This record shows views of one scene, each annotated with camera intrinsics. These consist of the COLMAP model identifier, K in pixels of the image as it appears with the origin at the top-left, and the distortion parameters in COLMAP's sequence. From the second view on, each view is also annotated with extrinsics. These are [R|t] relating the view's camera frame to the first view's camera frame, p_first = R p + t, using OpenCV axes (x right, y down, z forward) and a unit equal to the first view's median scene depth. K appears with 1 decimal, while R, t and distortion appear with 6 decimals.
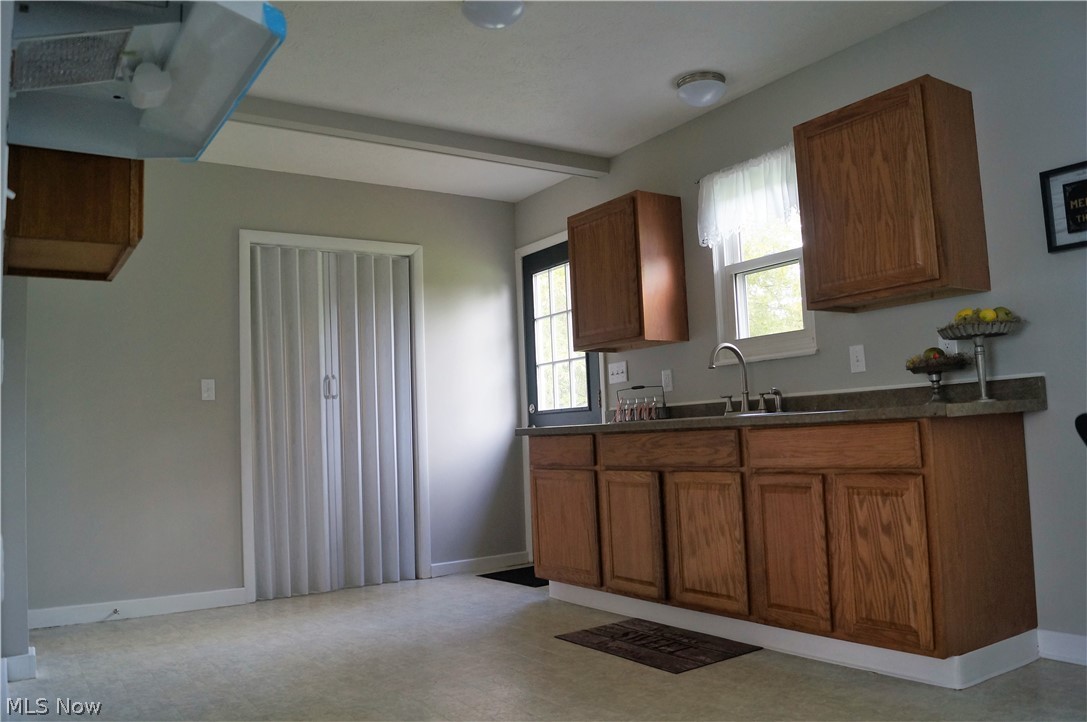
lens RADIAL K [[855.9, 0, 543.5], [0, 855.9, 361.0], [0, 0, 1]] dist [-0.093306, 0.014863]
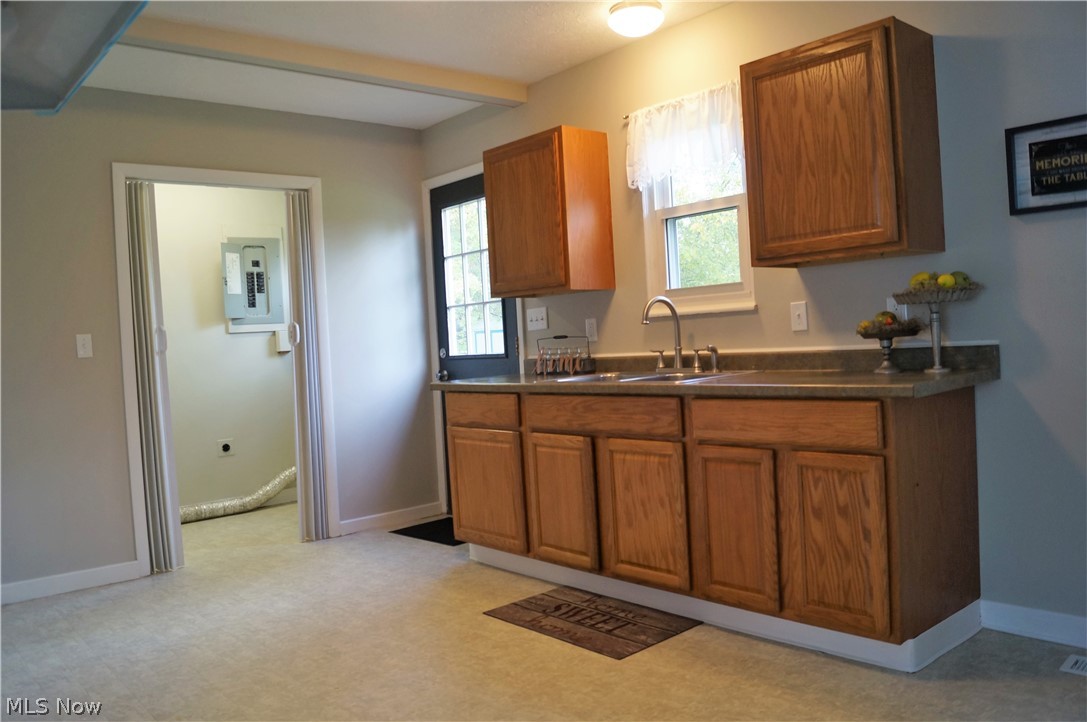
lens RADIAL K [[855.9, 0, 543.5], [0, 855.9, 361.0], [0, 0, 1]] dist [-0.093306, 0.014863]
pose [[0.992007, -0.015686, 0.125206, -0.037321], [0.002649, 0.994613, 0.103623, -0.056950], [-0.126157, -0.102463, 0.986704, 0.096936]]
